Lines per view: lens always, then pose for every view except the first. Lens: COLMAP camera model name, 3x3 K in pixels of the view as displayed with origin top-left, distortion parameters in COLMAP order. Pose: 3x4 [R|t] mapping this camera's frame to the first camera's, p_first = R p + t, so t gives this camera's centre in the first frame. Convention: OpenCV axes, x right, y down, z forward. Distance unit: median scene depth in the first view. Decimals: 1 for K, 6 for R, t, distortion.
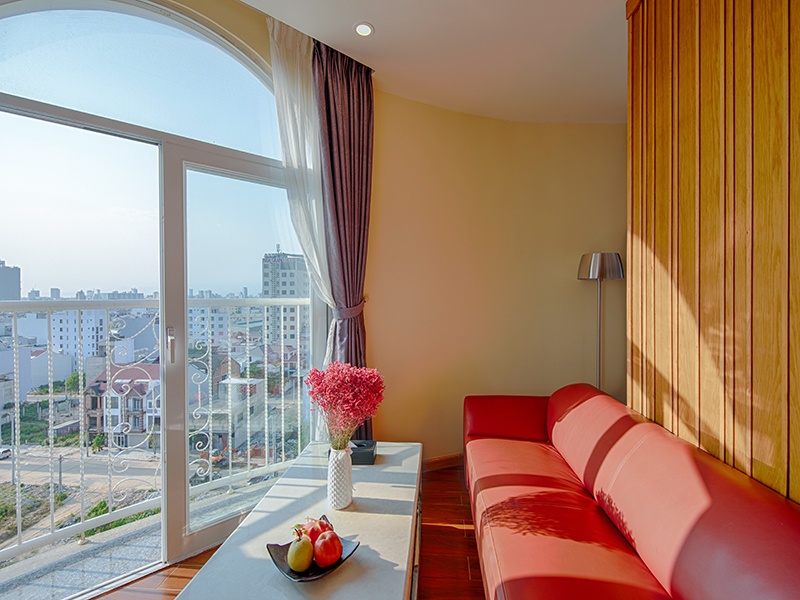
lens RADIAL K [[357.6, 0, 402.2], [0, 357.6, 301.4], [0, 0, 1]] dist [0.015263, -0.000831]
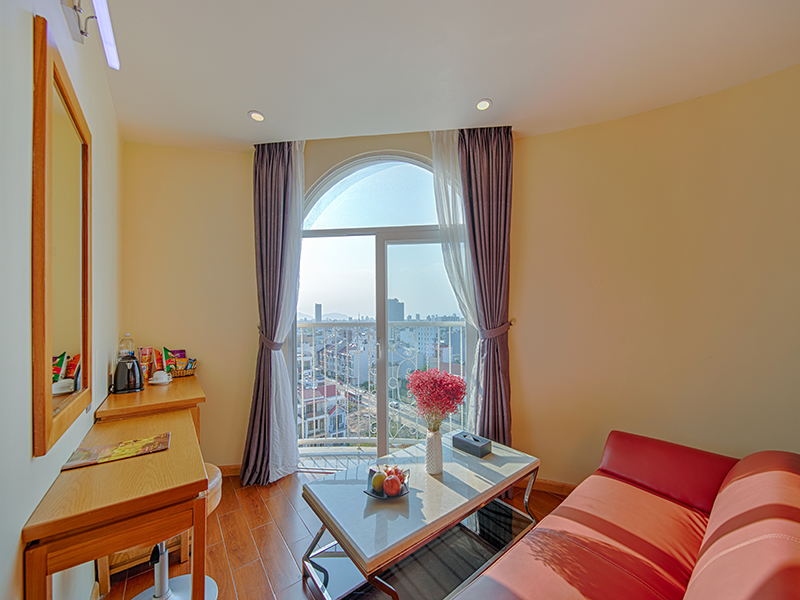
lens RADIAL K [[296.6, 0, 398.9], [0, 296.6, 321.1], [0, 0, 1]] dist [-0.001383, -0.000010]
pose [[0.679127, 0.009051, -0.733965, 0.391705], [-0.014643, 0.999892, -0.001218, -0.005309], [0.733875, 0.011574, 0.679186, 0.087861]]
